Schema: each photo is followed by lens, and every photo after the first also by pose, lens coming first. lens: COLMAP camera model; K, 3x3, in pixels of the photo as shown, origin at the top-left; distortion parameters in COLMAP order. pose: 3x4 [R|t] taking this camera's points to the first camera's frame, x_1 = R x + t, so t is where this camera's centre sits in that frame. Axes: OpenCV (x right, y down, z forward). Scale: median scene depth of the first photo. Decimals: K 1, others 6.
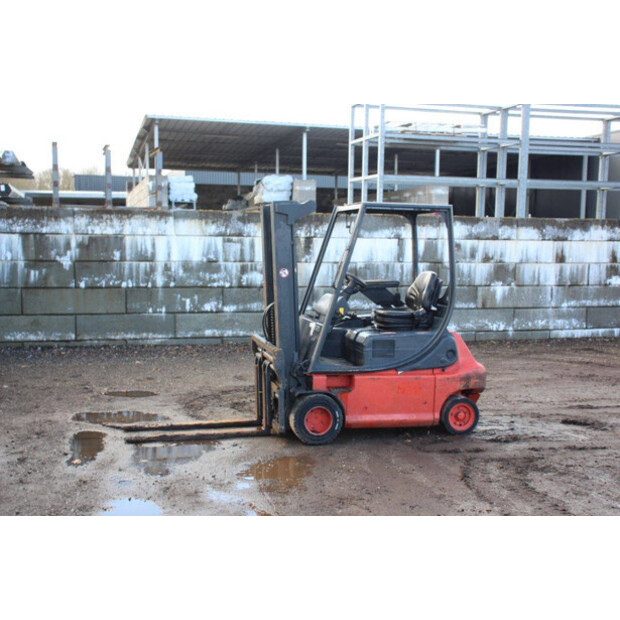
lens RADIAL K [[766.7, 0, 303.9], [0, 766.7, 311.2], [0, 0, 1]] dist [0.019230, 0.000000]
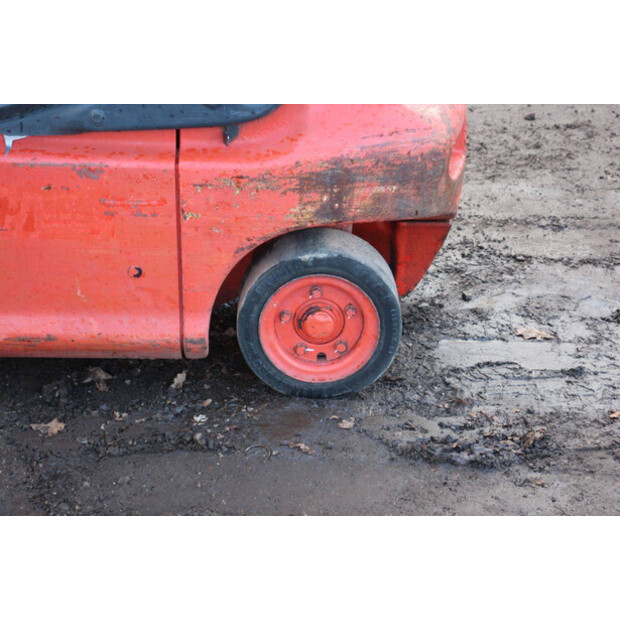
lens RADIAL K [[1453.4, 0, 311.3], [0, 1453.4, 309.8], [0, 0, 1]] dist [0.423666, 0.000000]
pose [[0.976479, 0.098165, -0.191970, 0.168312], [-0.020133, 0.927968, 0.372115, -0.019894], [0.214671, -0.359497, 0.908118, 0.348820]]
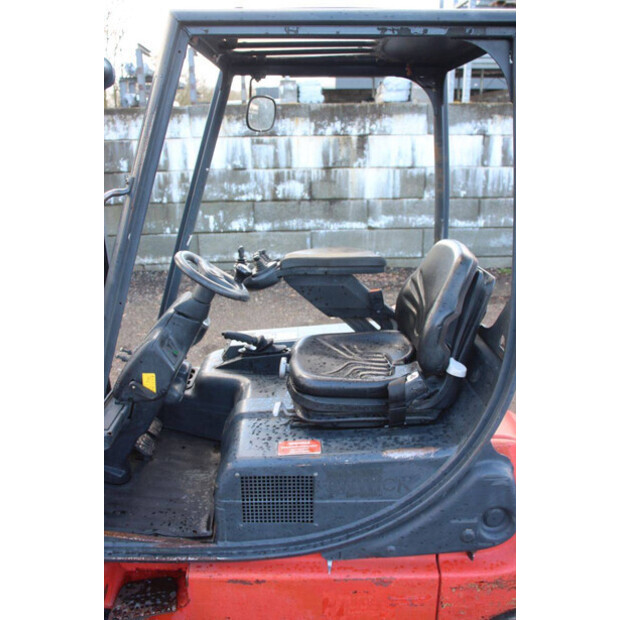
lens RADIAL K [[554.4, 0, 309.8], [0, 554.4, 309.4], [0, 0, 1]] dist [-0.115650, 0.083820]
pose [[0.973104, 0.045471, -0.225836, 0.093541], [0.003634, 0.977175, 0.212406, -0.044517], [0.230339, -0.207514, 0.950727, 0.451834]]
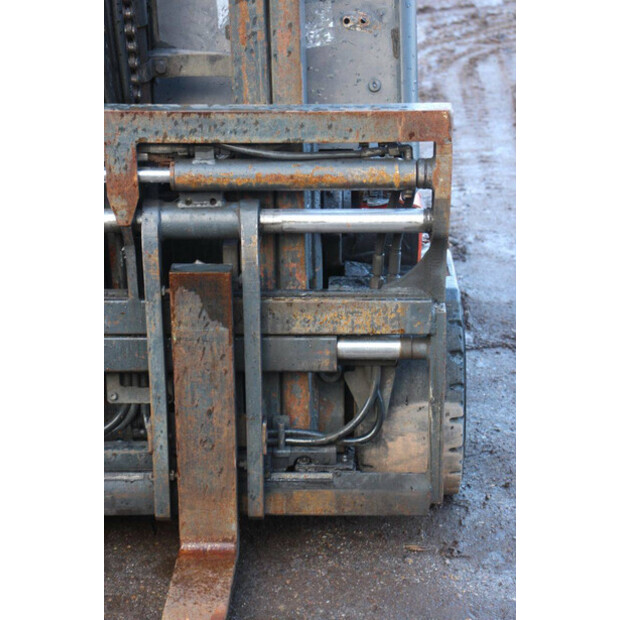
lens RADIAL K [[1453.4, 0, 306.6], [0, 1453.4, 309.7], [0, 0, 1]] dist [0.423666, 0.000000]
pose [[0.279422, -0.338006, 0.898707, -0.209123], [0.100668, 0.941144, 0.322668, -0.013096], [-0.954877, 0.000310, 0.297003, 0.499515]]
